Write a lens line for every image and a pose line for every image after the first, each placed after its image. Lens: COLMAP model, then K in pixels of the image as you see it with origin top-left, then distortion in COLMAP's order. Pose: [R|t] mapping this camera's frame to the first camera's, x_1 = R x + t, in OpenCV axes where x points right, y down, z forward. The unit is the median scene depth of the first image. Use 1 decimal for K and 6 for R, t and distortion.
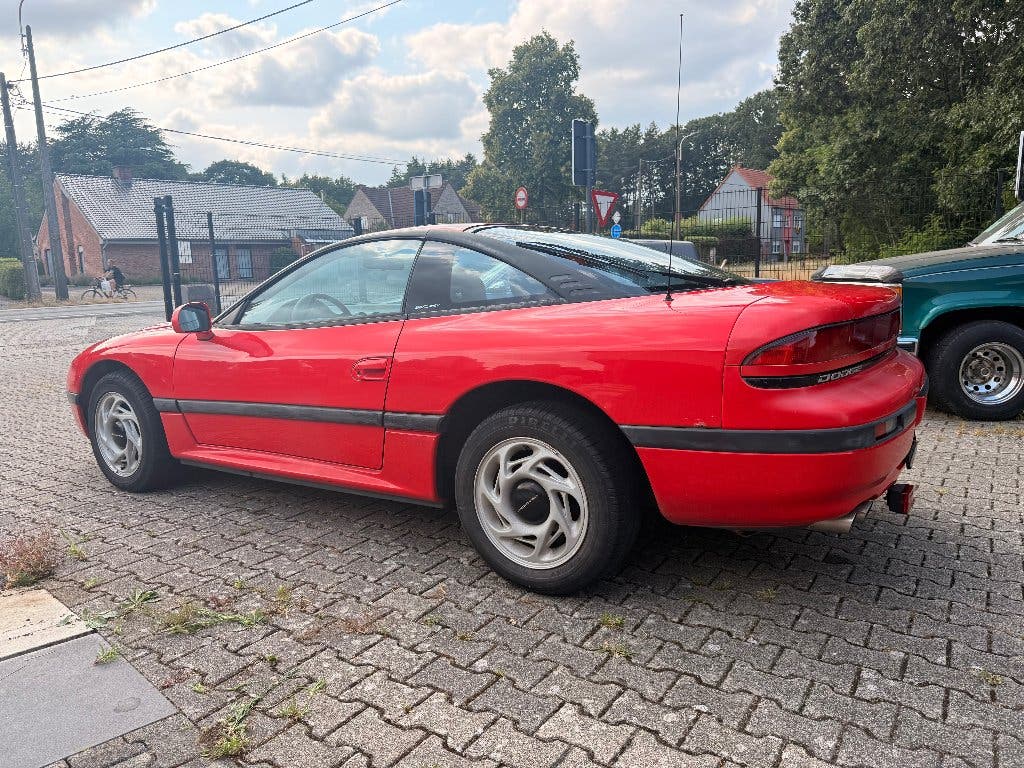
lens RADIAL K [[753.1, 0, 515.6], [0, 753.1, 386.3], [0, 0, 1]] dist [0.087227, -0.140554]
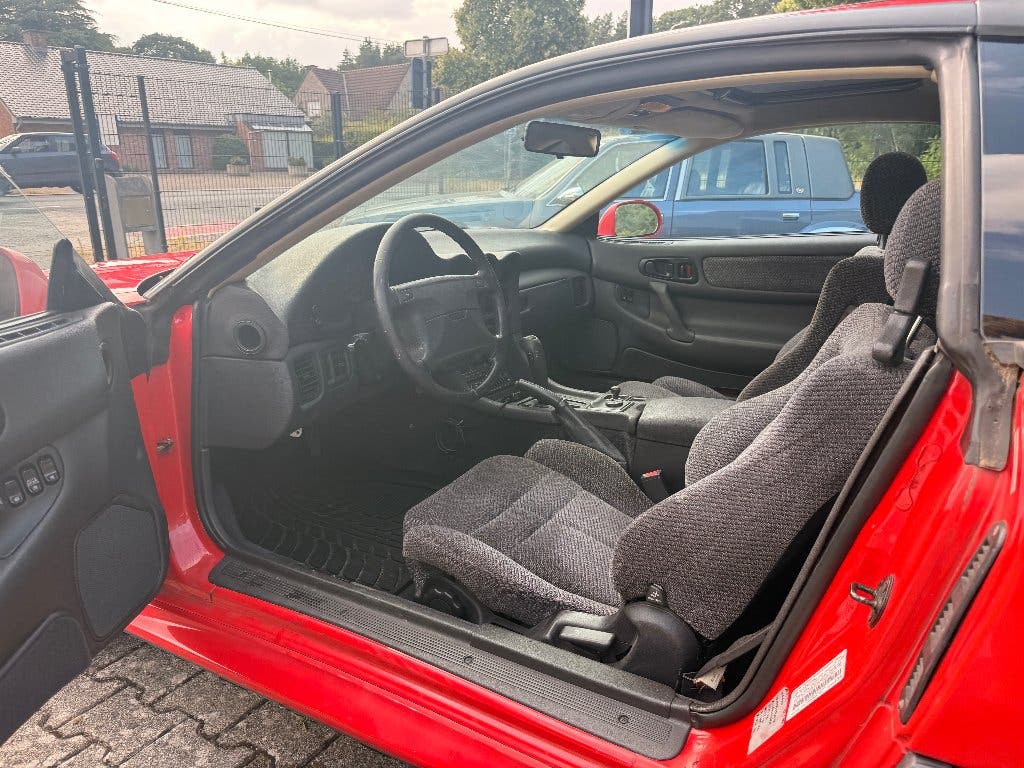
lens RADIAL K [[714.9, 0, 507.2], [0, 714.9, 390.0], [0, 0, 1]] dist [-0.001222, -0.002273]
pose [[0.996900, 0.009202, 0.078139, -0.045148], [-0.020521, 0.989170, 0.145329, -0.015680], [-0.075955, -0.146482, 0.986293, 0.112894]]
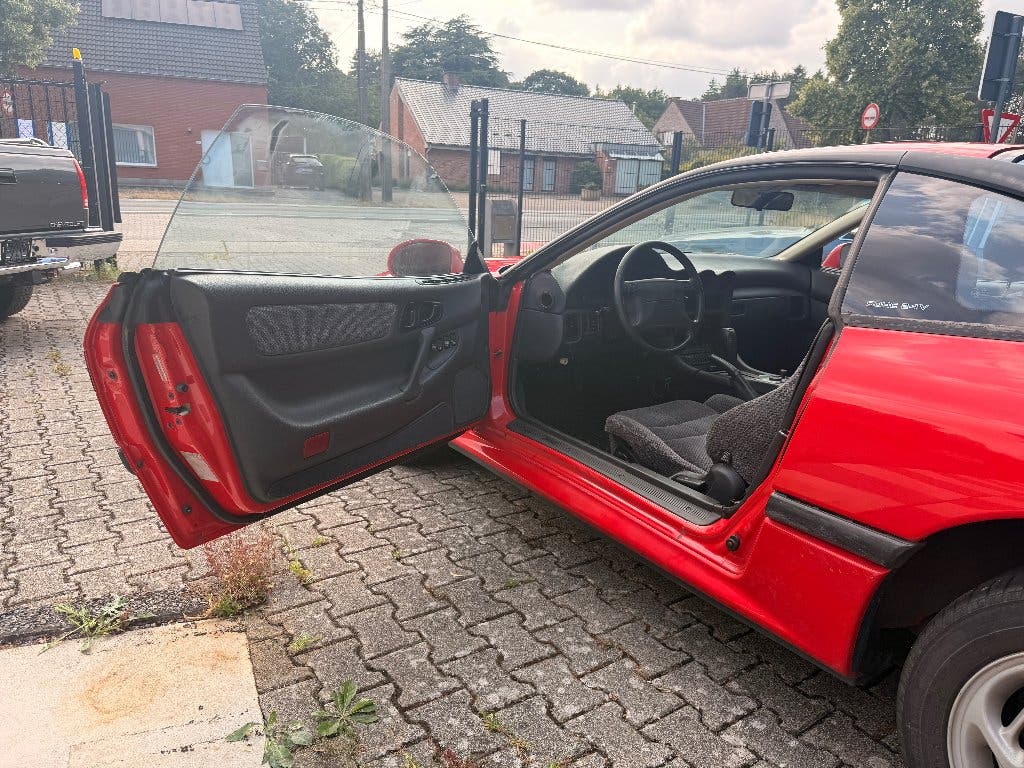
lens RADIAL K [[729.6, 0, 508.9], [0, 729.6, 388.9], [0, 0, 1]] dist [0.016526, -0.033060]
pose [[0.923373, 0.167396, -0.345486, -0.025505], [-0.125908, 0.982201, 0.139387, -0.012516], [0.362670, -0.085207, 0.928014, 0.063920]]
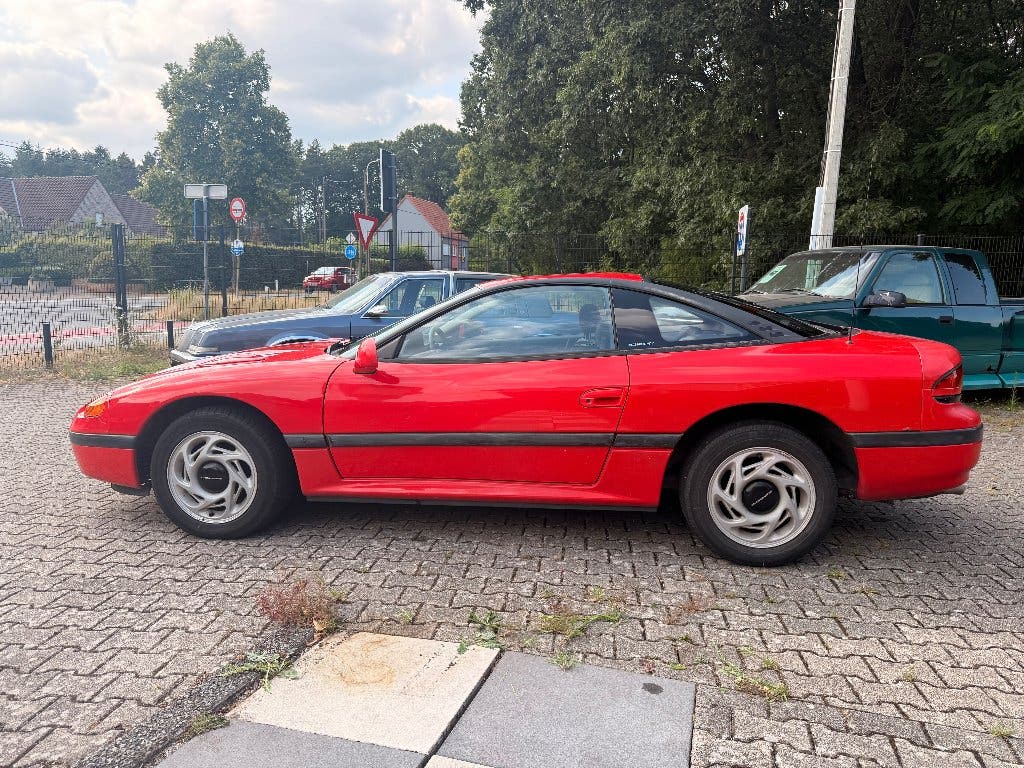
lens RADIAL K [[780.8, 0, 510.5], [0, 780.8, 381.4], [0, 0, 1]] dist [0.006637, -0.004643]
pose [[0.878610, -0.016115, 0.477267, -0.127458], [0.031135, 0.999237, -0.023577, -0.003511], [-0.476523, 0.035575, 0.878442, 0.001871]]
